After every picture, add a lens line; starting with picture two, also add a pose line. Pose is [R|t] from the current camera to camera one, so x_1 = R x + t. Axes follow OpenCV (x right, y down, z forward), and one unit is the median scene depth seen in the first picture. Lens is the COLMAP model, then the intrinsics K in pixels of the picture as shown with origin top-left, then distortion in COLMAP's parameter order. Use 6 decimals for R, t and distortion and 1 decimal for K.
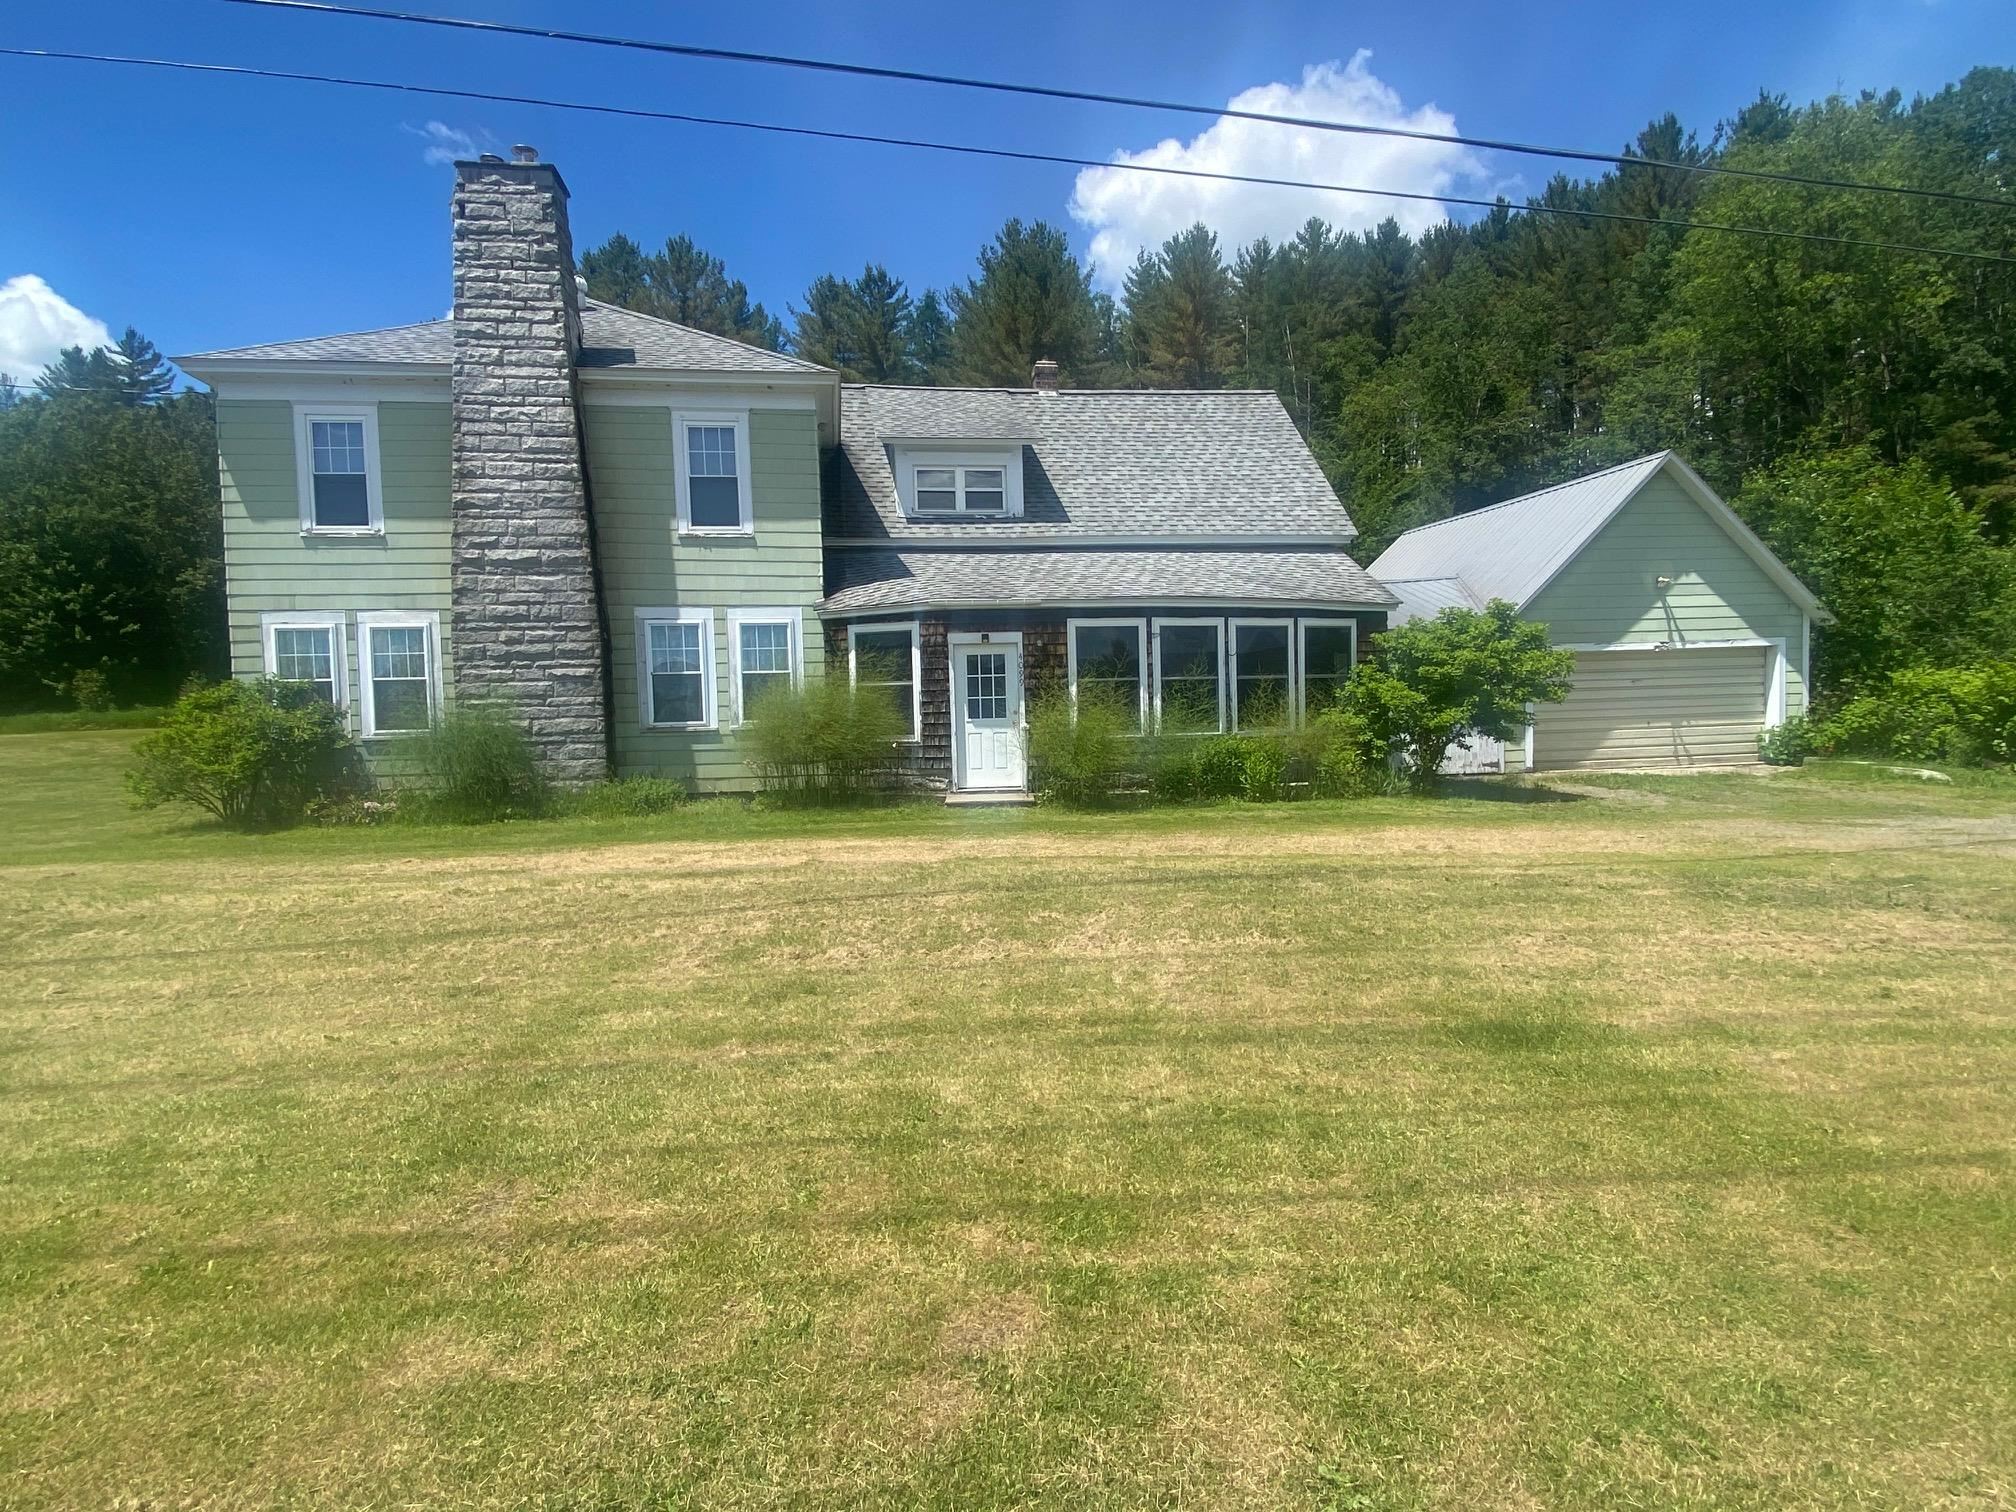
lens RADIAL K [[1063.1, 0, 907.6], [0, 1063.1, 759.8], [0, 0, 1]] dist [0.019389, -0.002162]
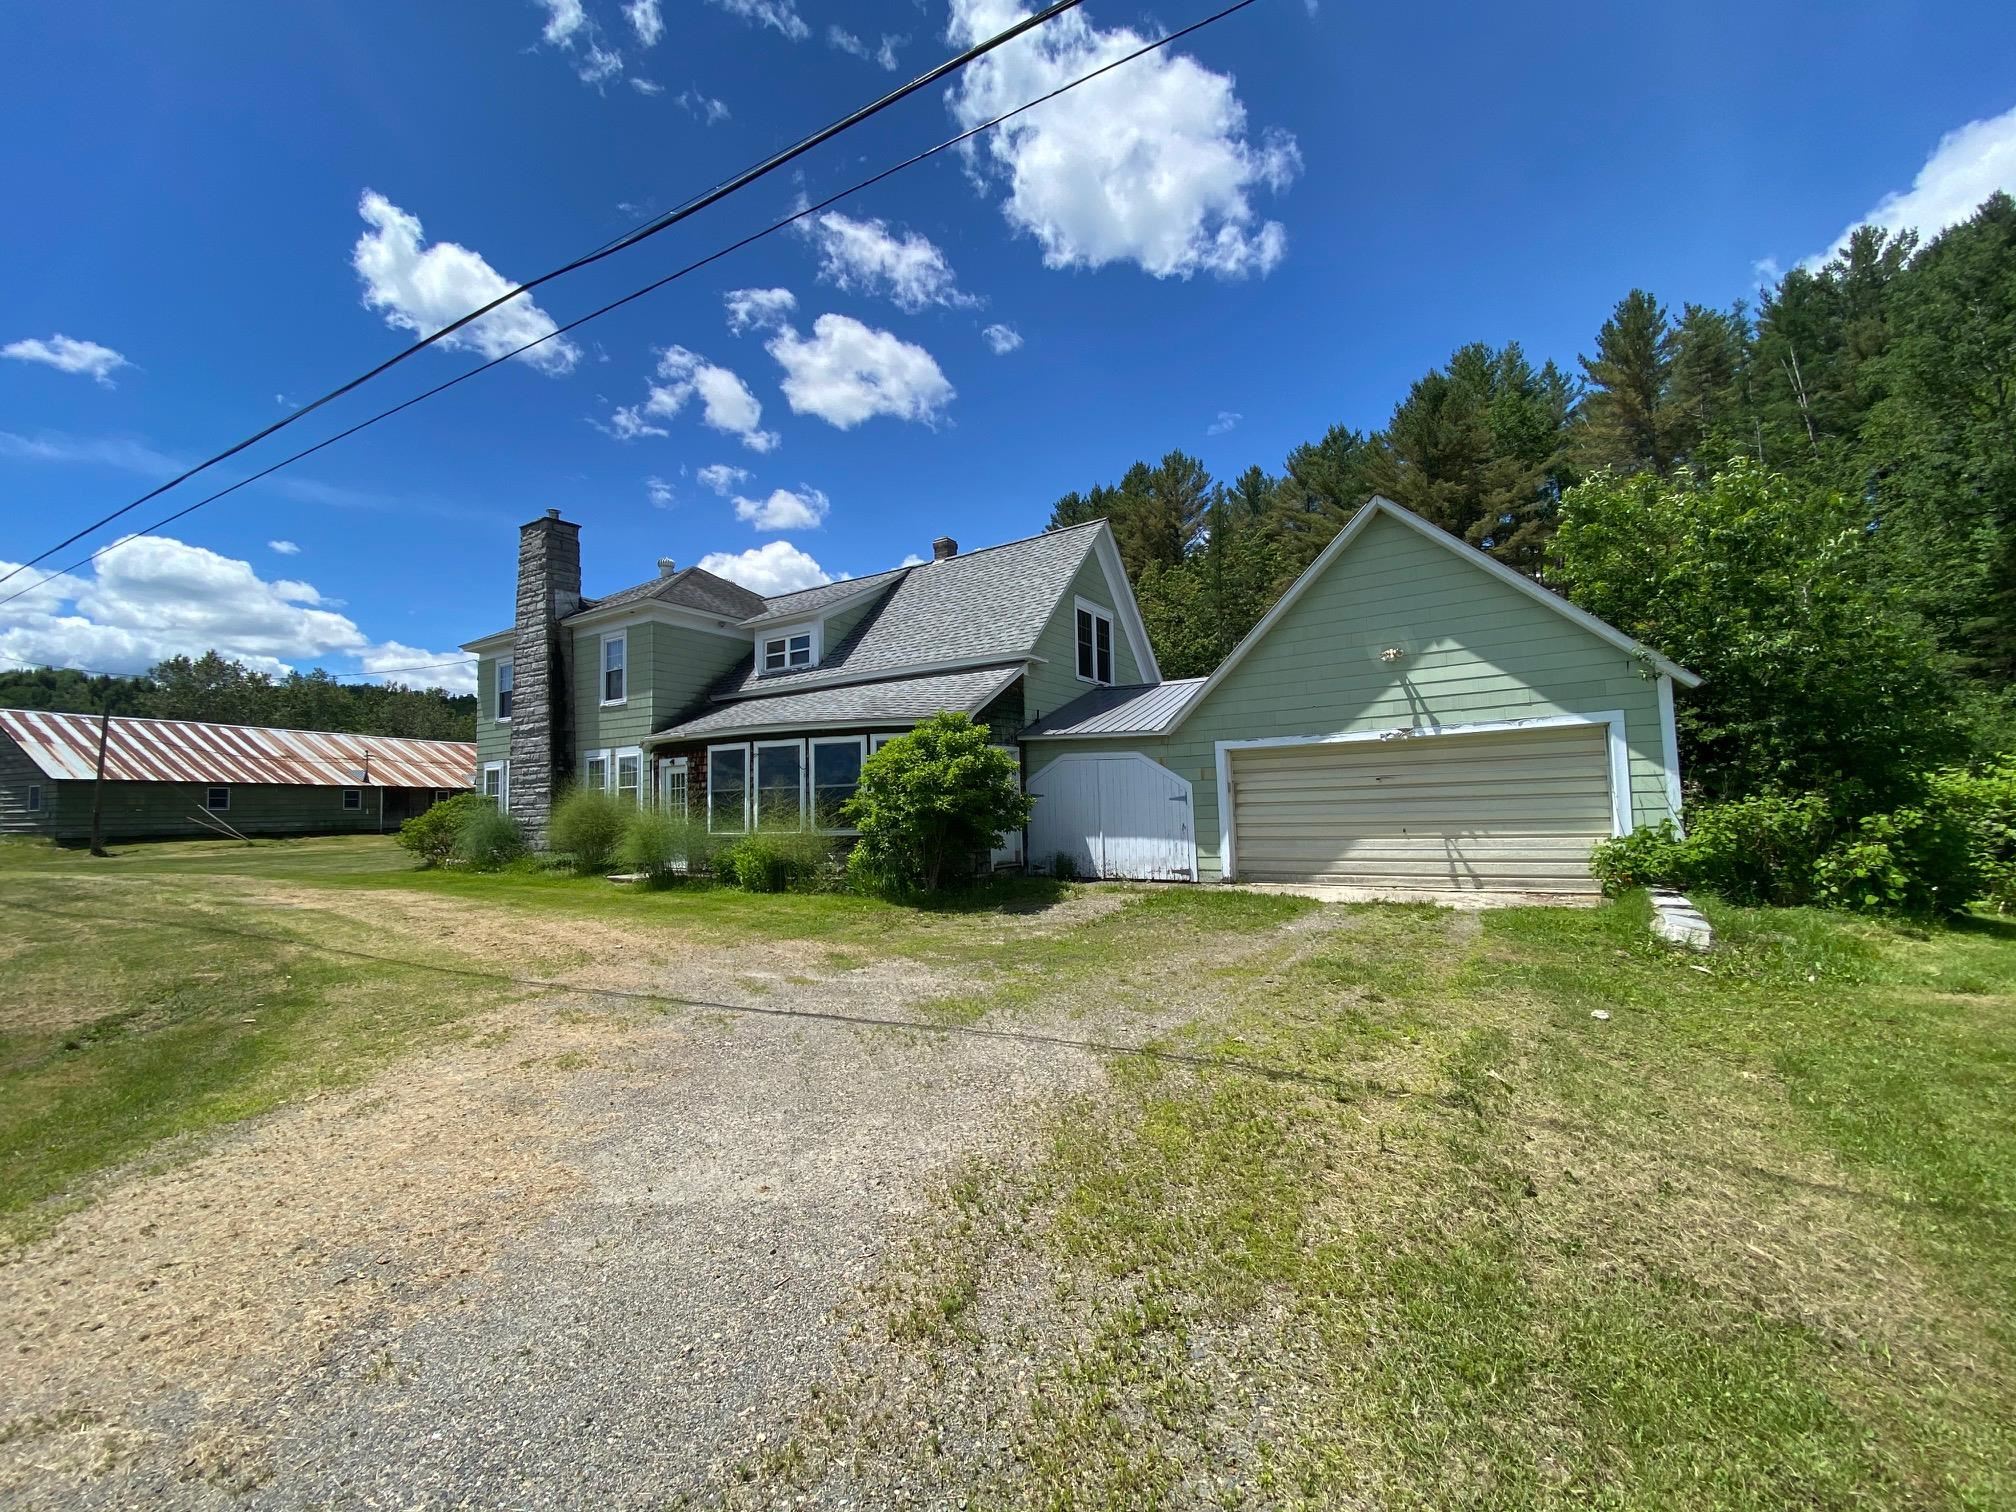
lens RADIAL K [[805.4, 0, 961.6], [0, 805.4, 777.3], [0, 0, 1]] dist [-0.001721, -0.000712]
pose [[0.757961, -0.022964, -0.651895, 0.946257], [-0.026795, 0.997440, -0.066292, -0.028865], [0.651749, 0.067714, 0.755406, 0.381801]]
